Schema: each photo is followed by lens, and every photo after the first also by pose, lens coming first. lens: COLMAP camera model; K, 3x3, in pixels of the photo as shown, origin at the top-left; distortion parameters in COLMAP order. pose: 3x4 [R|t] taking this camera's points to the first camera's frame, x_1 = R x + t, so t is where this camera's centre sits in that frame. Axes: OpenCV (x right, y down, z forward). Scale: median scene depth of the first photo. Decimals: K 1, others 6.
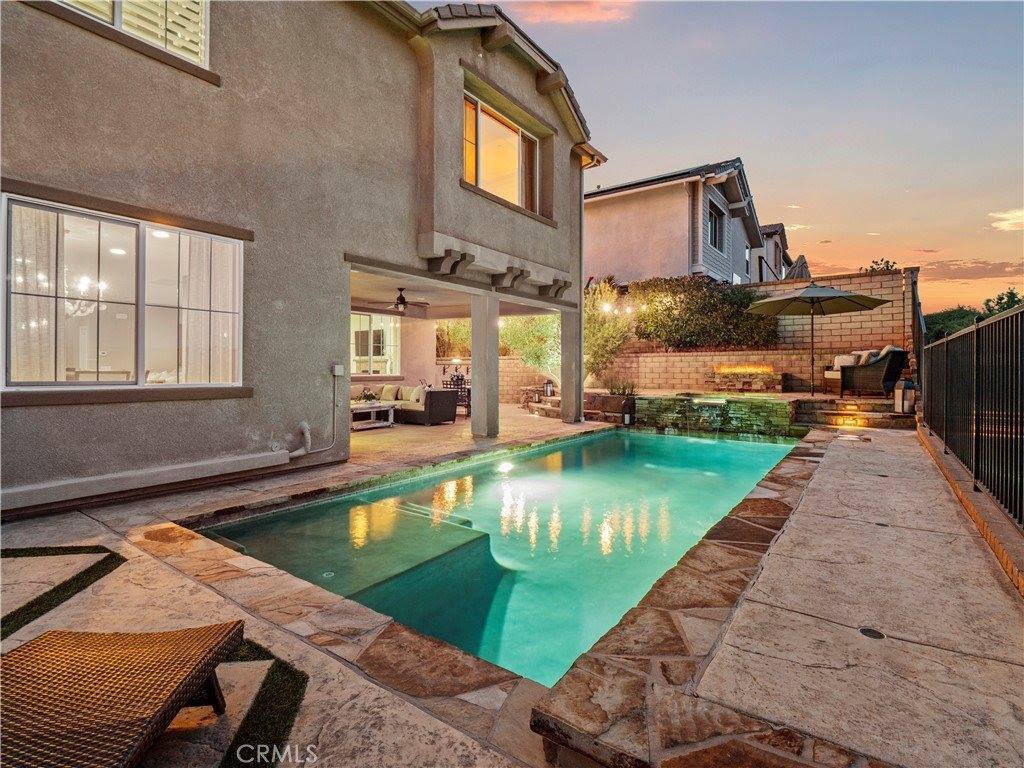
lens RADIAL K [[492.0, 0, 512.2], [0, 492.0, 376.6], [0, 0, 1]] dist [-0.001106, -0.000227]
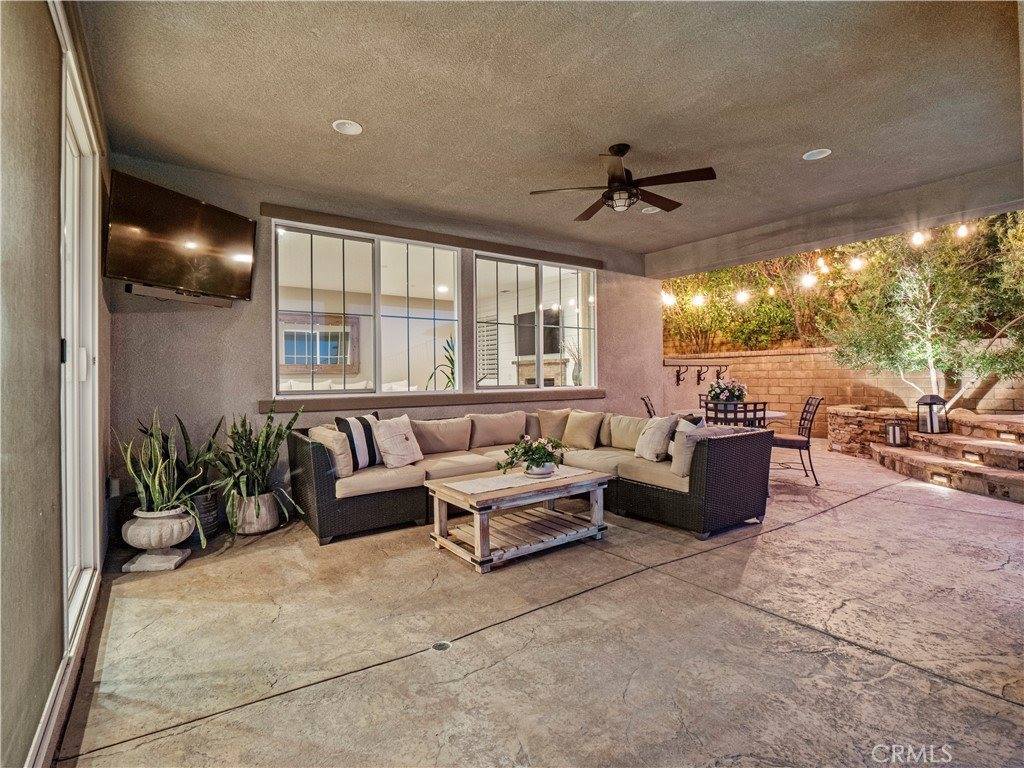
lens RADIAL K [[492.0, 0, 512.2], [0, 492.0, 376.6], [0, 0, 1]] dist [-0.001106, -0.000227]
pose [[0.943469, -0.015210, -0.331113, -0.137599], [0.009820, 0.999791, -0.017945, -0.006014], [0.331316, 0.013679, 0.943421, 0.480053]]
